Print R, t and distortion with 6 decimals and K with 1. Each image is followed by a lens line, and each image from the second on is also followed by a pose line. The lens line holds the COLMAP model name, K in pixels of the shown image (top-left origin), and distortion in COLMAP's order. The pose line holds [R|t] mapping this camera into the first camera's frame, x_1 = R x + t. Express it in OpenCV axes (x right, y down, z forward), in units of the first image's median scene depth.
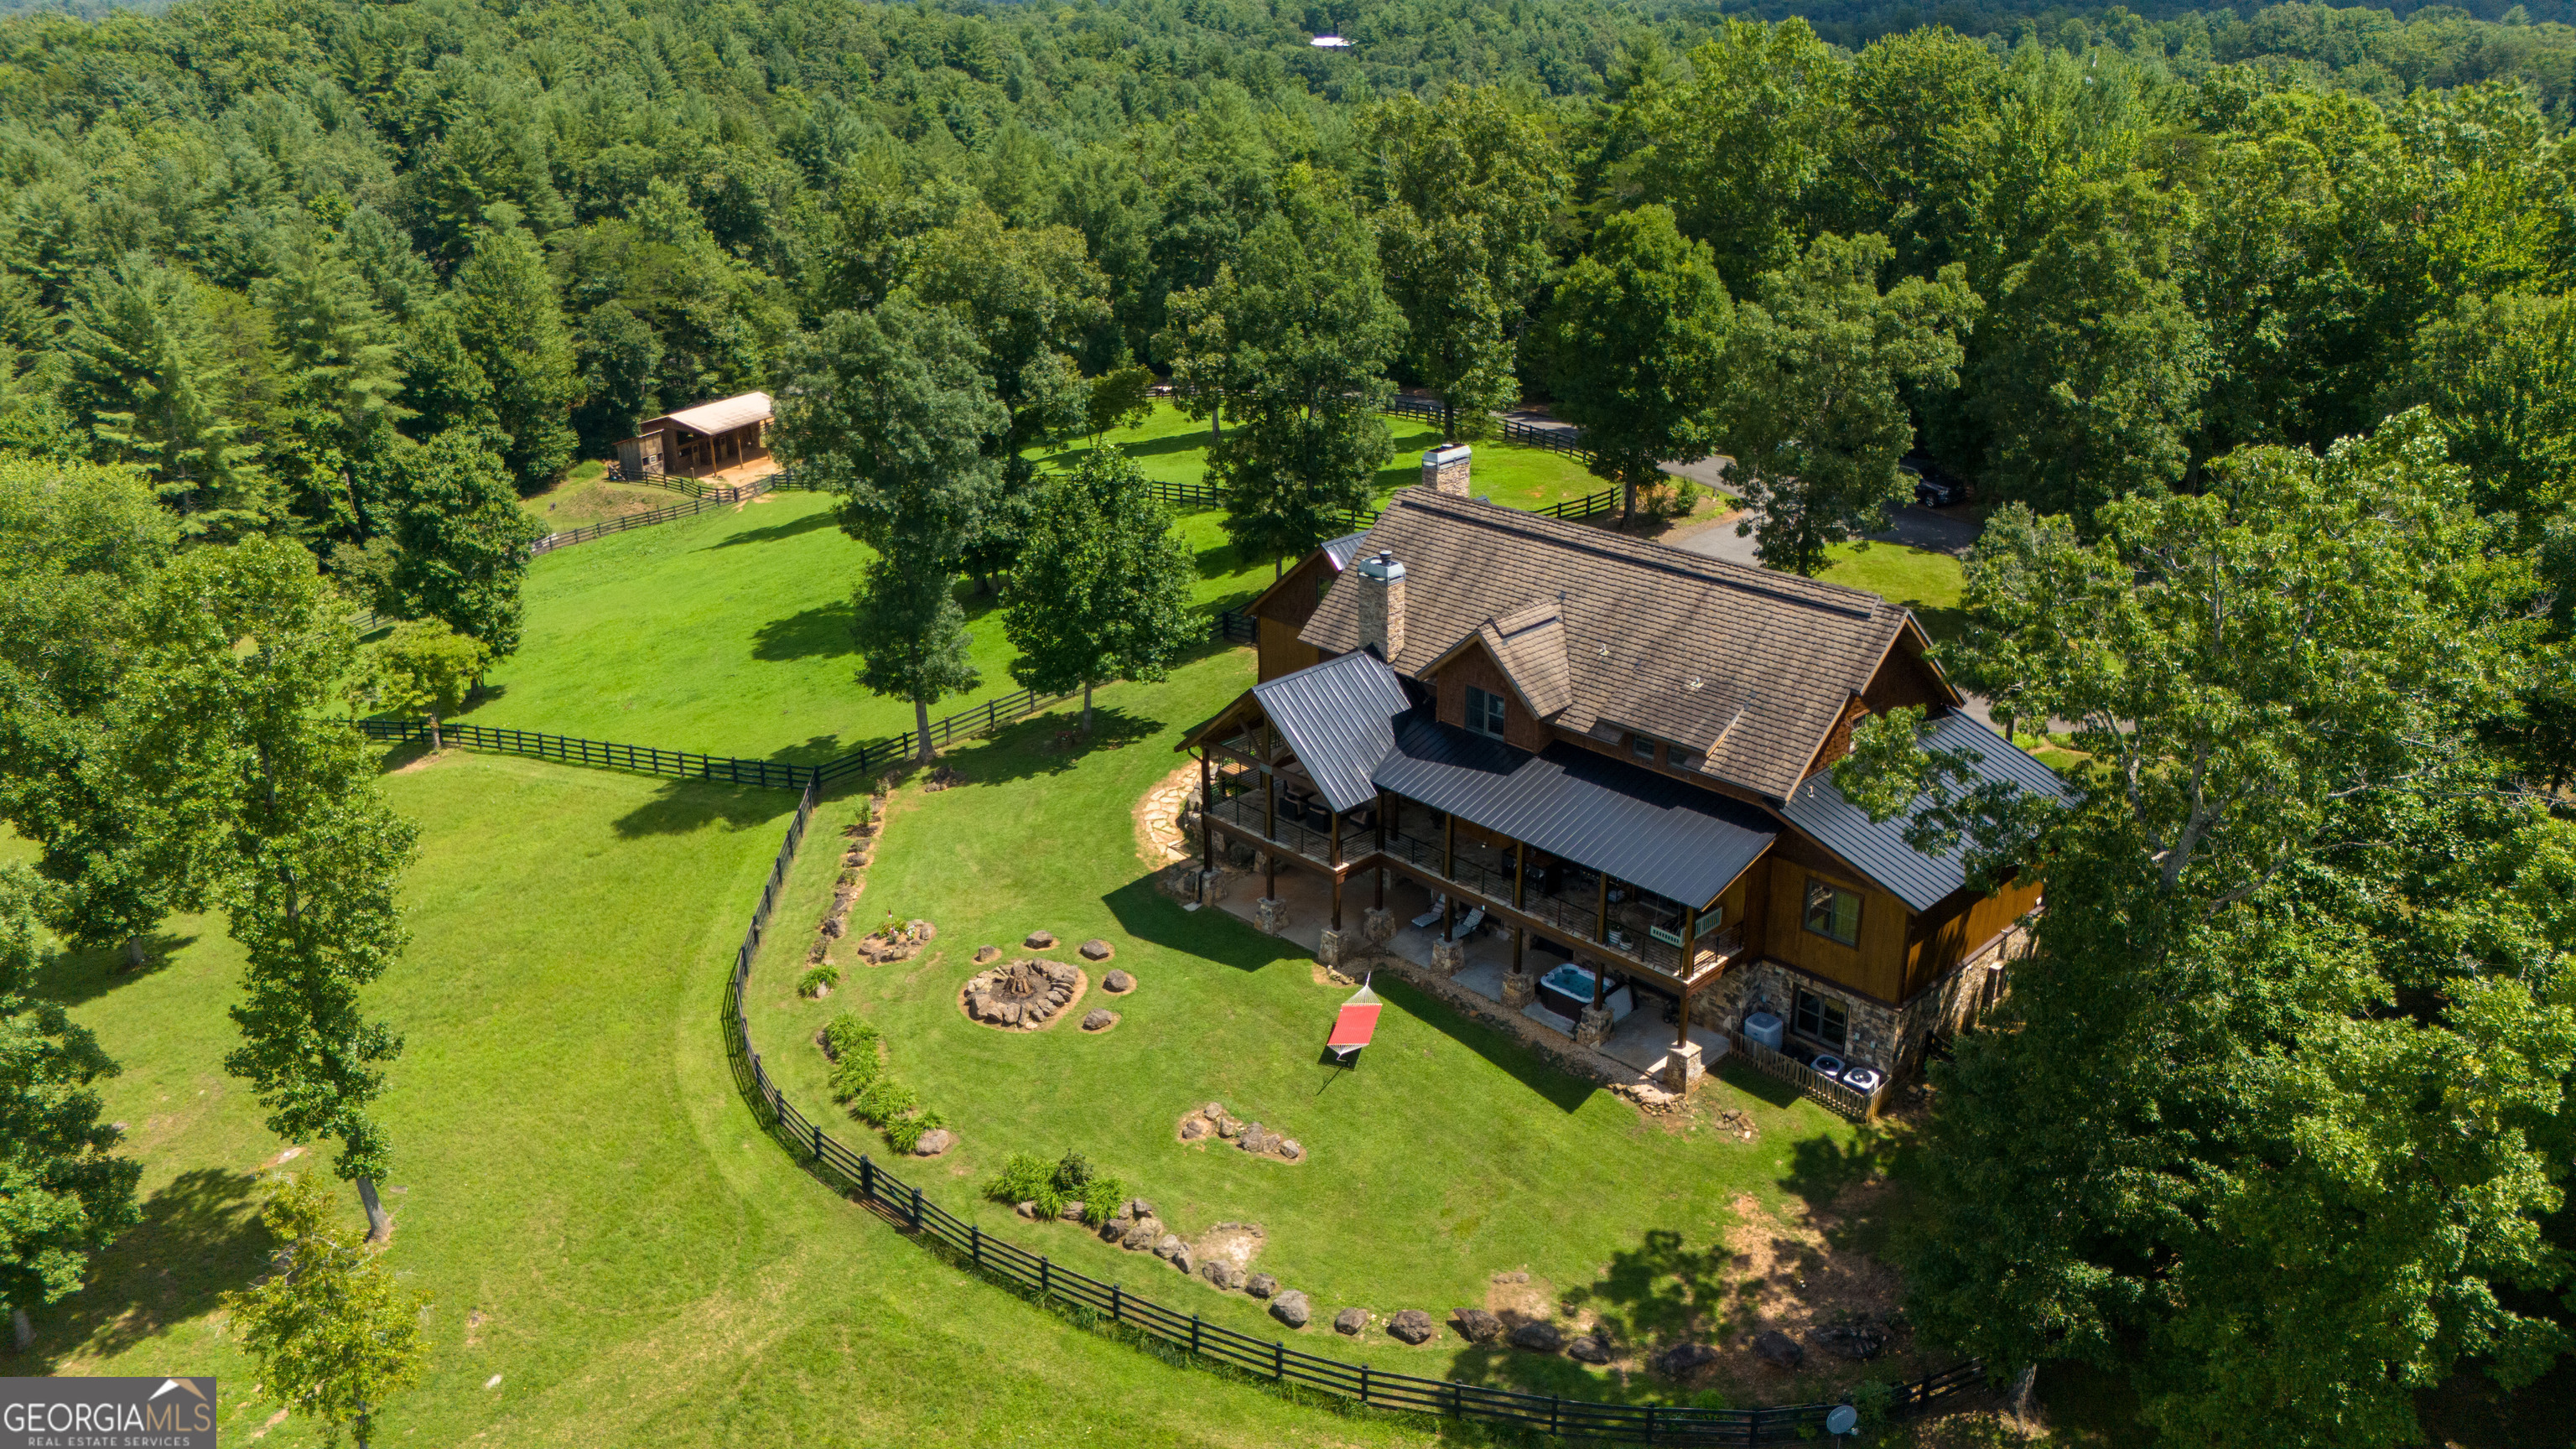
lens RADIAL K [[1902.8, 0, 1270.8], [0, 1902.8, 722.2], [0, 0, 1]] dist [0.040562, -0.048273]
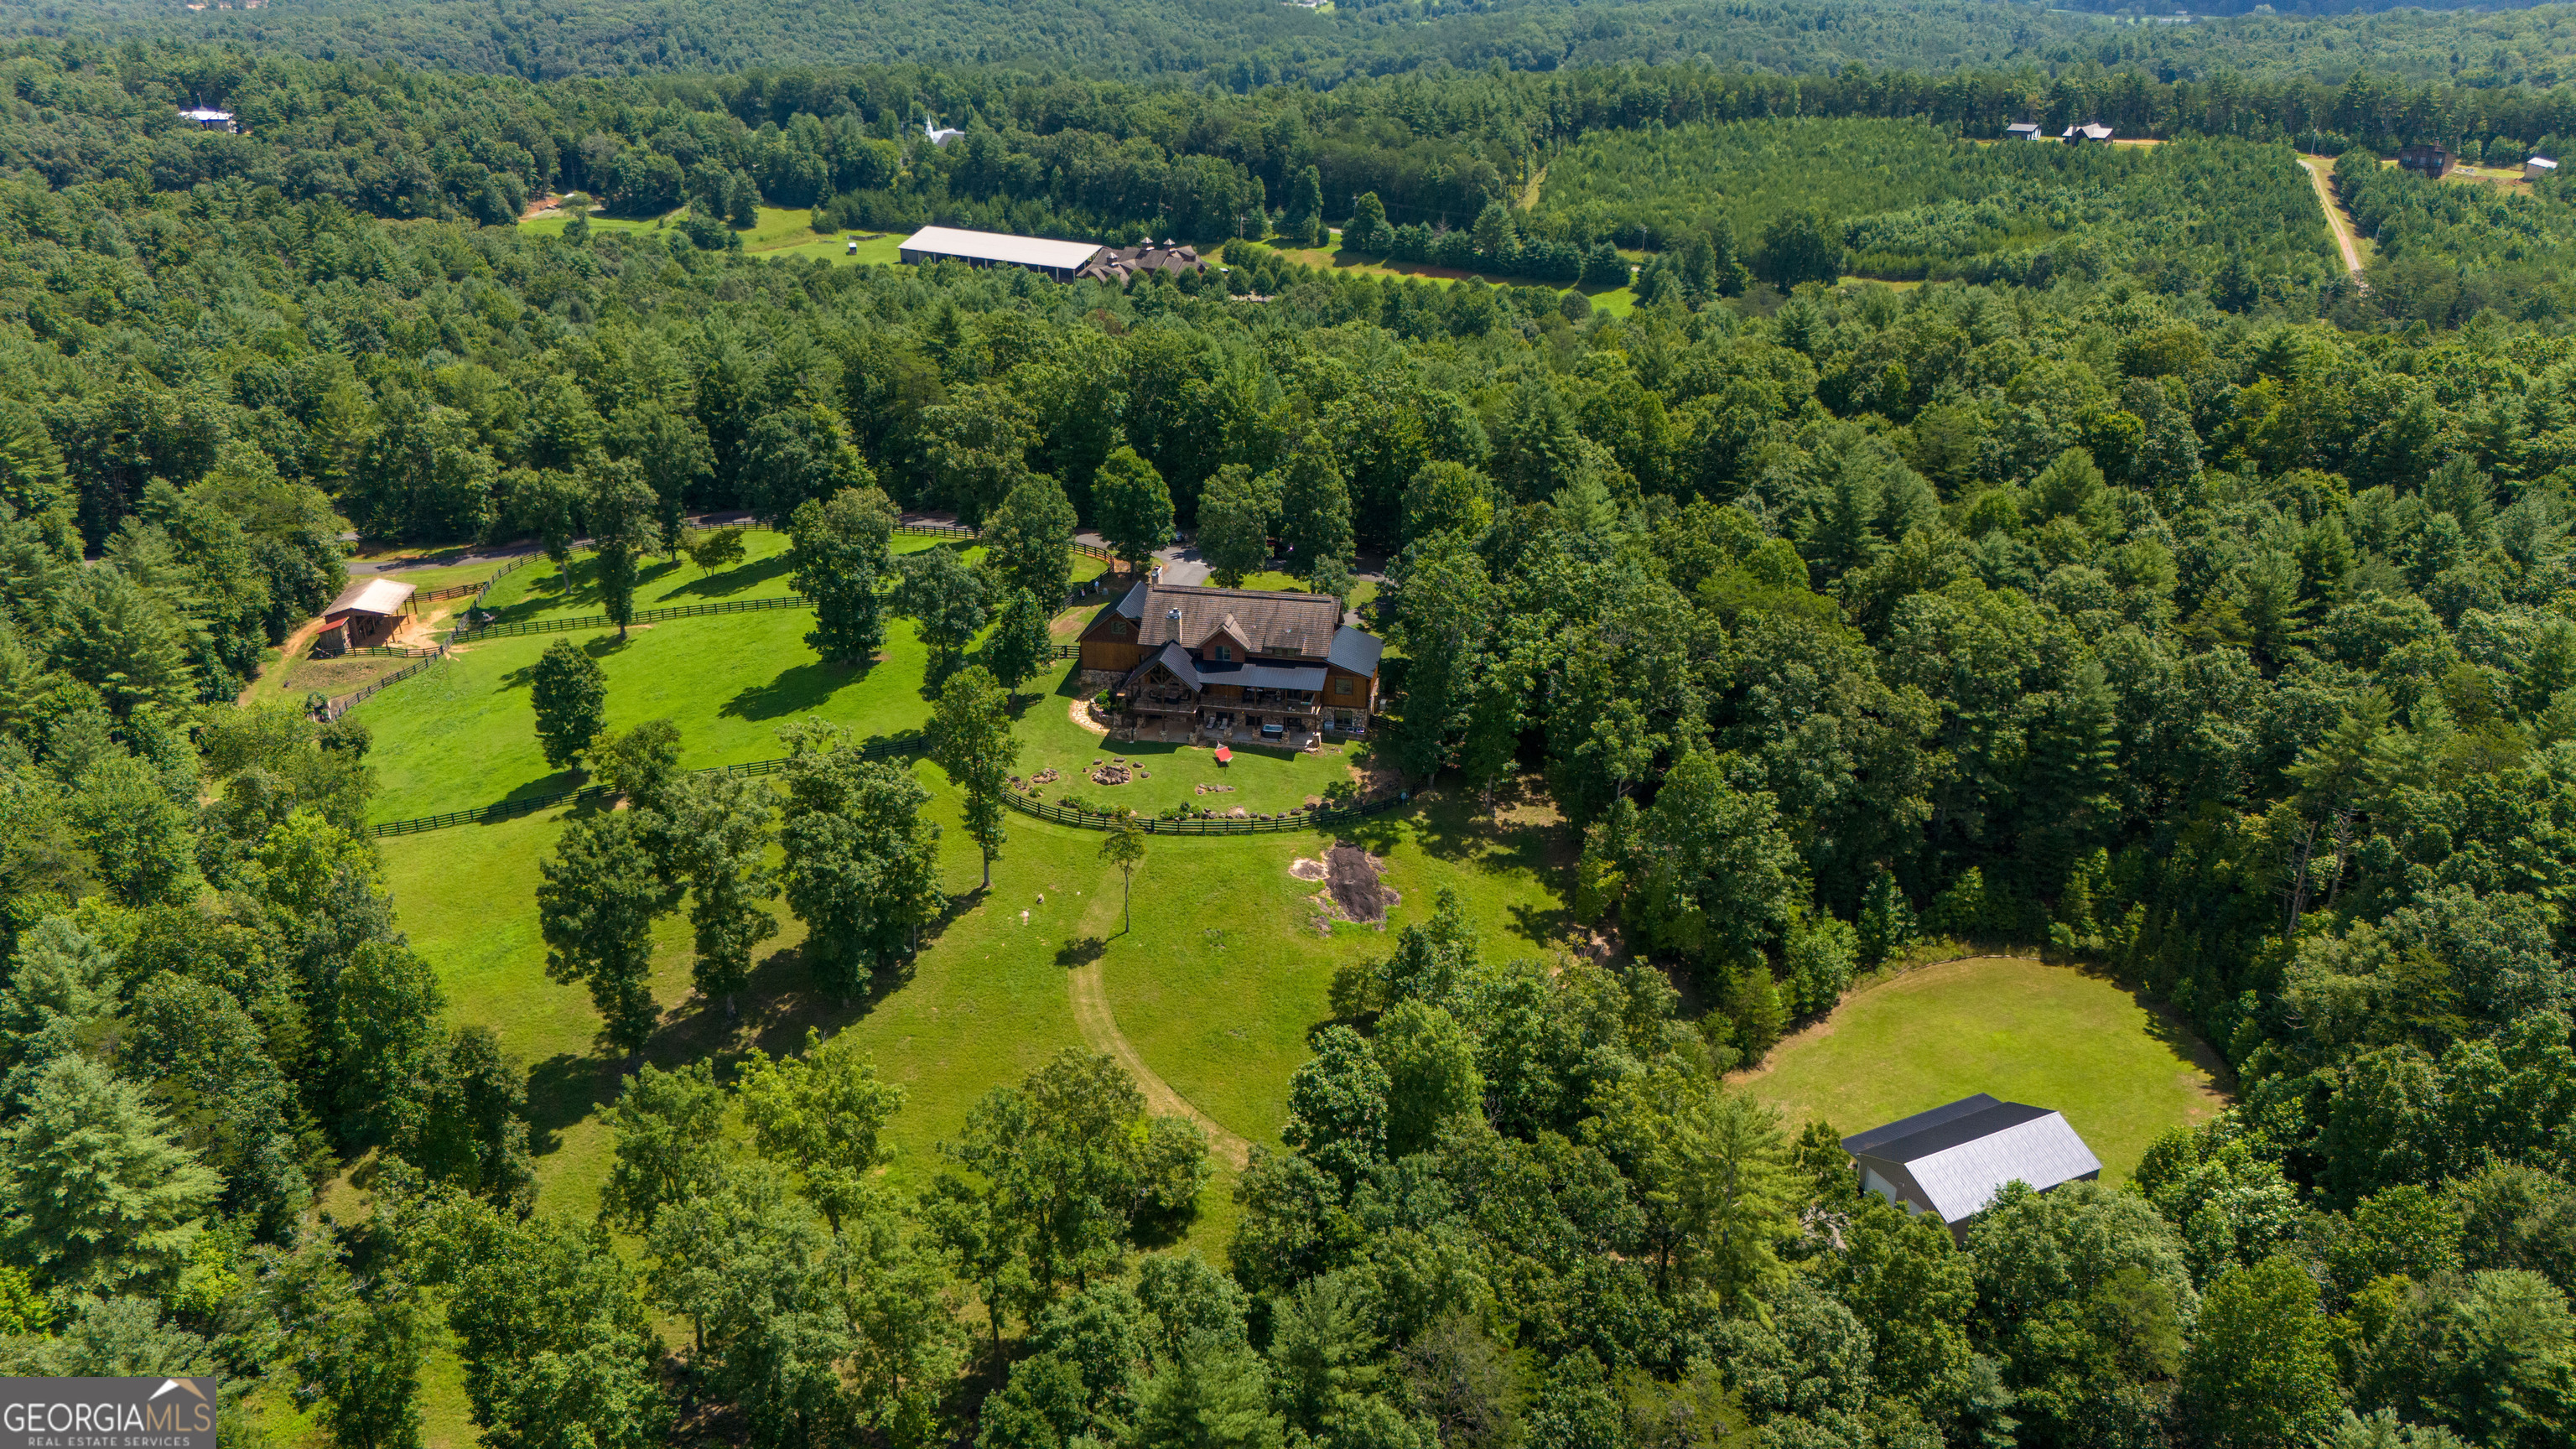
lens RADIAL K [[1902.8, 0, 1284.3], [0, 1902.8, 726.8], [0, 0, 1]] dist [0.040562, -0.048273]
pose [[0.812491, -0.220960, 0.539476, -1.586767], [0.209569, 0.974230, 0.083402, -0.132674], [-0.544002, 0.045294, 0.837860, -1.744818]]
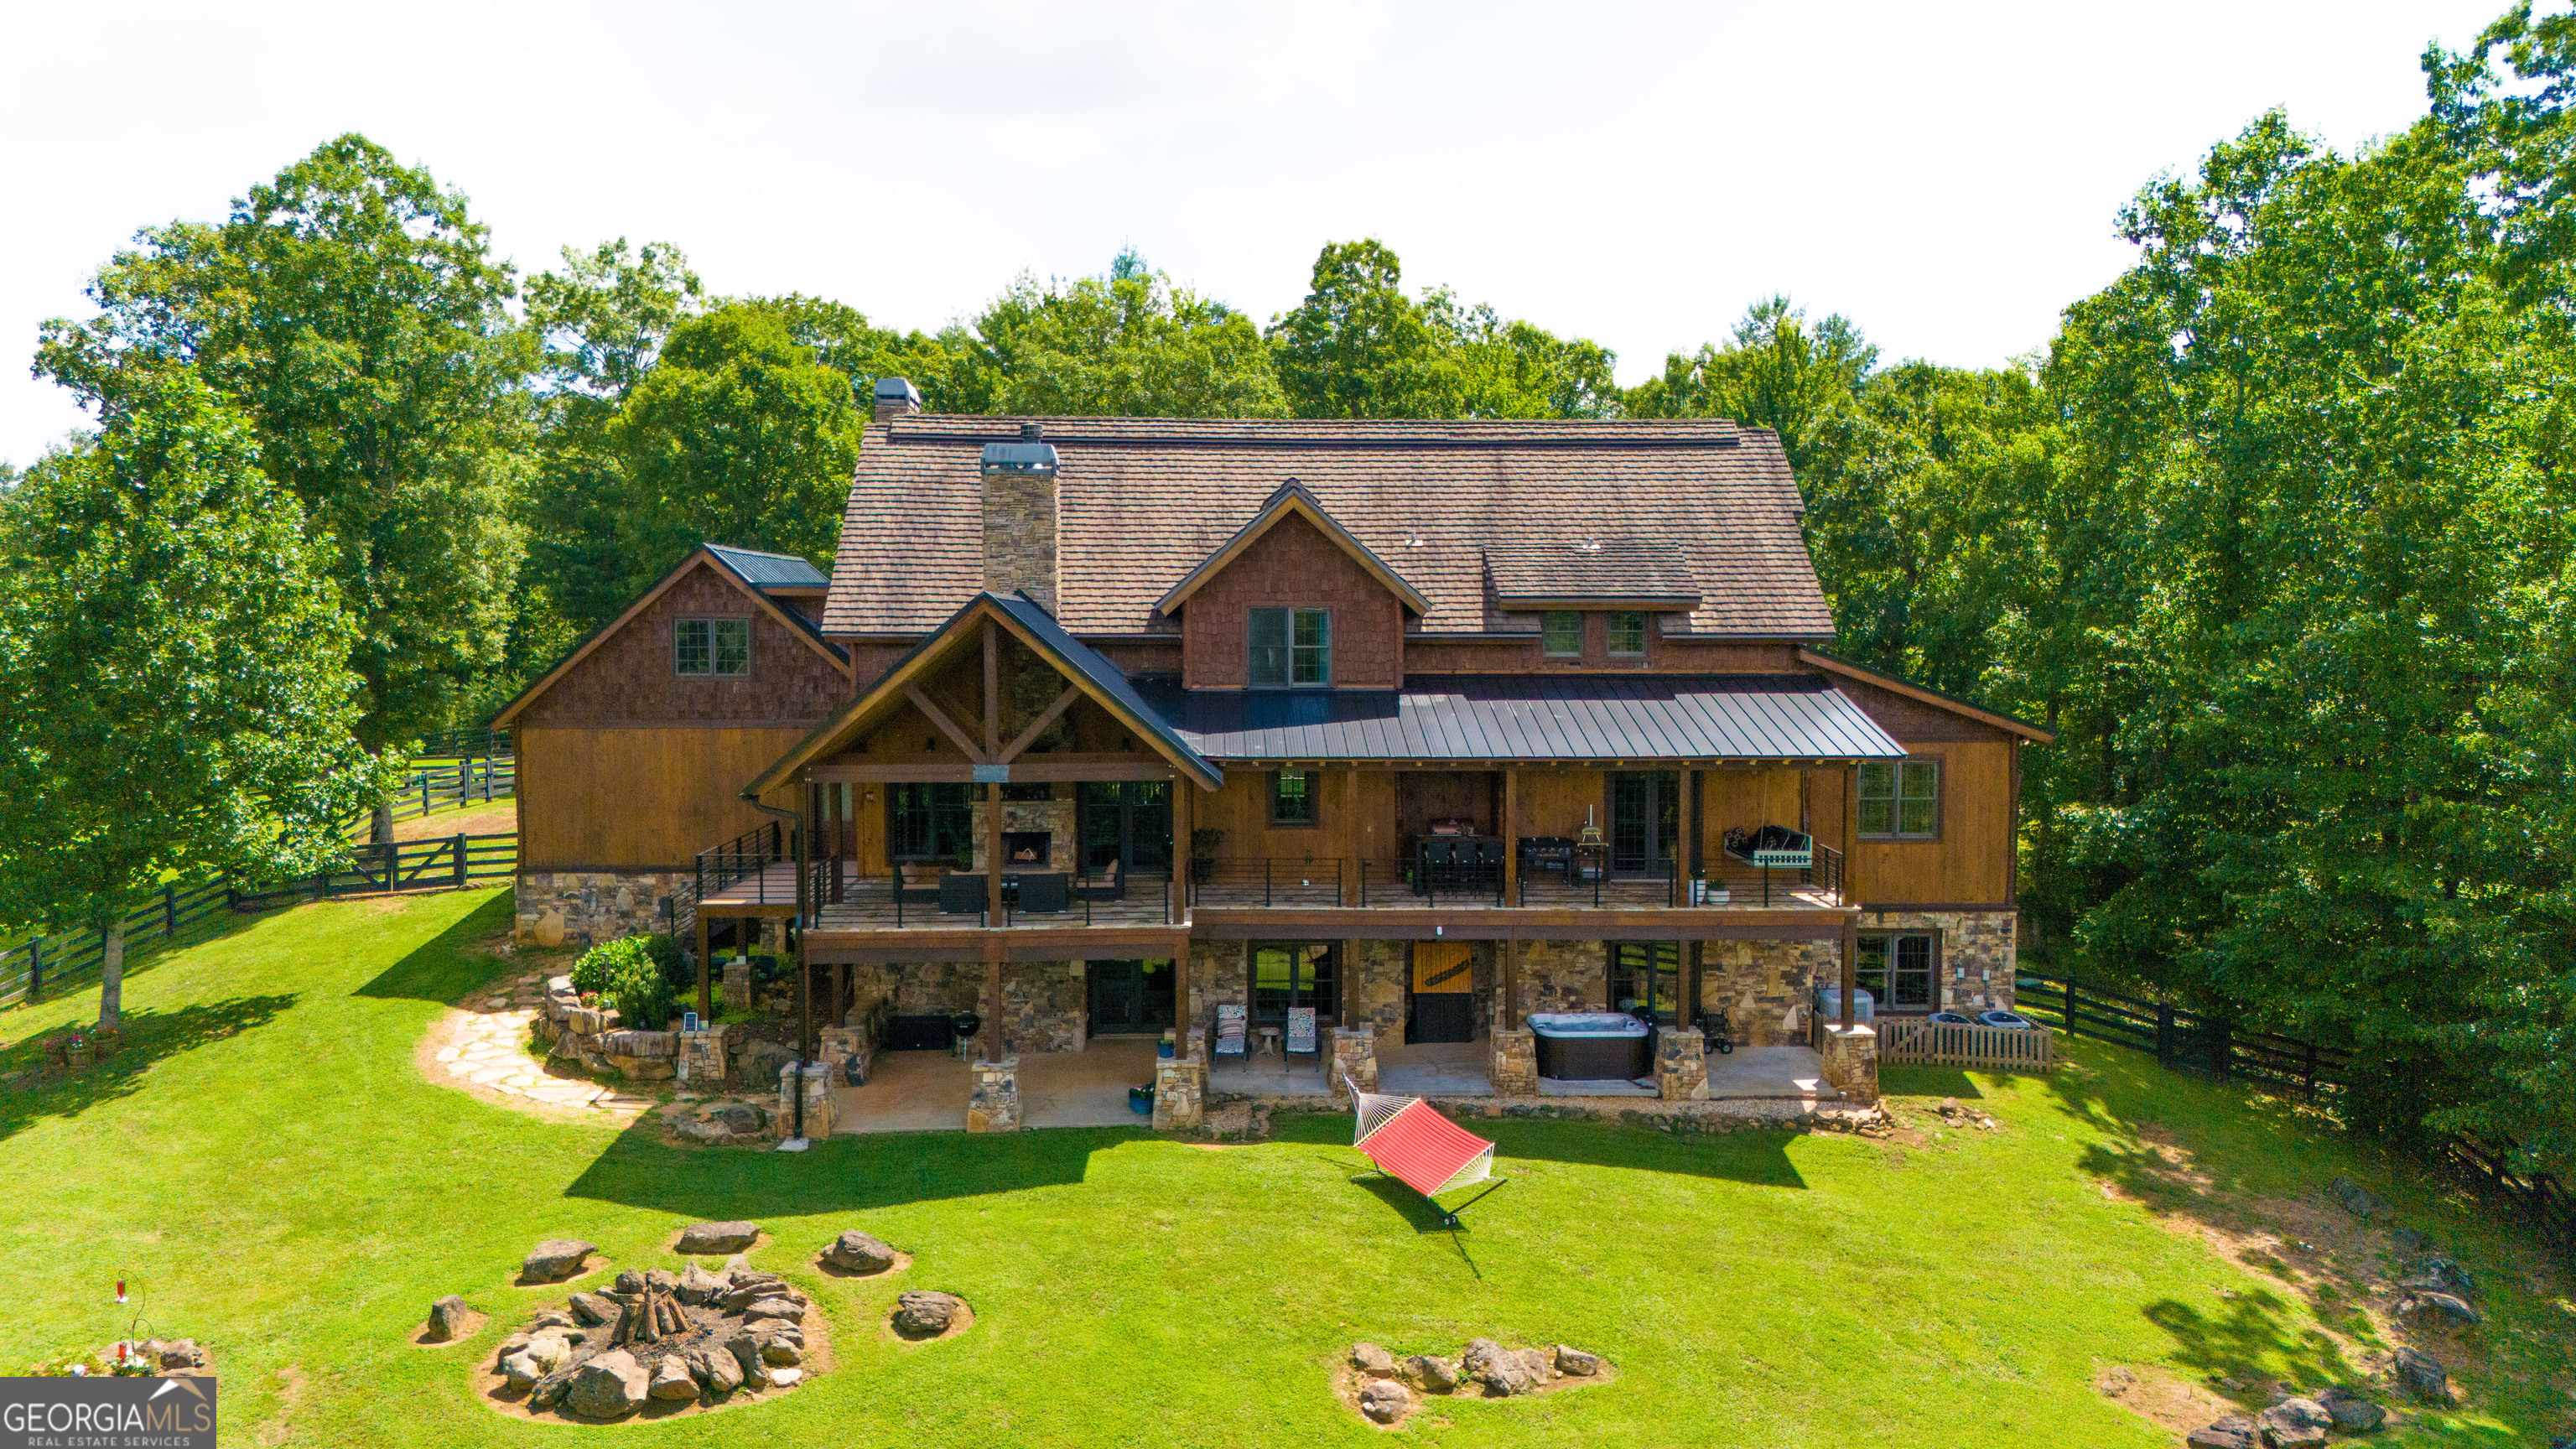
lens RADIAL K [[1902.8, 0, 1281.2], [0, 1902.8, 732.3], [0, 0, 1]] dist [0.040562, -0.048273]
pose [[0.664515, -0.032129, 0.746584, -0.349121], [0.272254, 0.940818, -0.201838, 0.145611], [-0.695915, 0.337384, 0.633936, 0.659196]]
